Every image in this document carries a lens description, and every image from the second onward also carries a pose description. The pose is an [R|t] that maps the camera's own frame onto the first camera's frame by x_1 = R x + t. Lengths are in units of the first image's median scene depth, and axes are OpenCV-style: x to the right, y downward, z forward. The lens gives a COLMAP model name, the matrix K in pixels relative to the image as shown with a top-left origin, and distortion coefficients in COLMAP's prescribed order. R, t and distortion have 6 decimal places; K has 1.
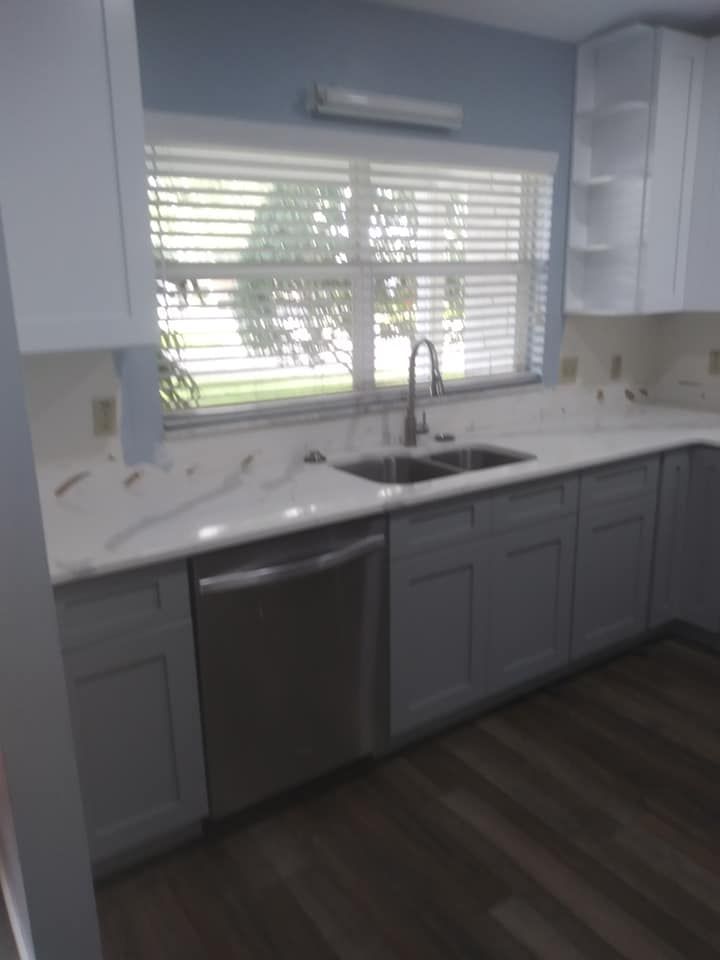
lens RADIAL K [[744.1, 0, 360.0], [0, 744.1, 480.0], [0, 0, 1]] dist [0.008362, -0.000265]
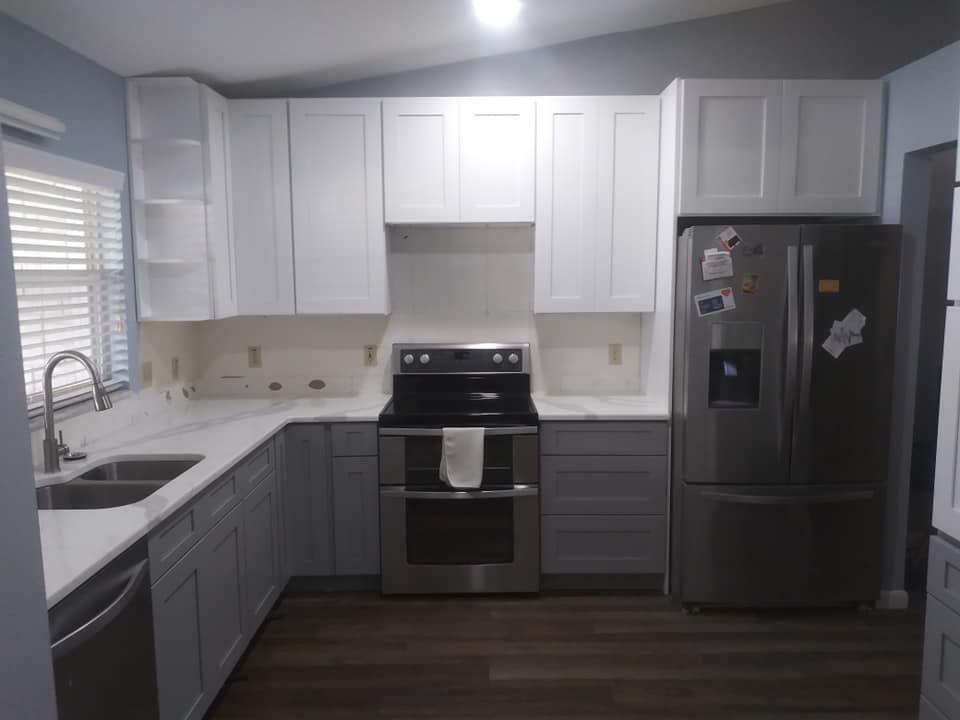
lens RADIAL K [[744.1, 0, 480.0], [0, 744.1, 360.0], [0, 0, 1]] dist [0.008362, -0.000265]
pose [[0.563266, -0.083288, 0.822067, -0.316863], [0.212799, 0.975969, -0.046926, -0.023357], [-0.798403, 0.201367, 0.567454, 0.052928]]
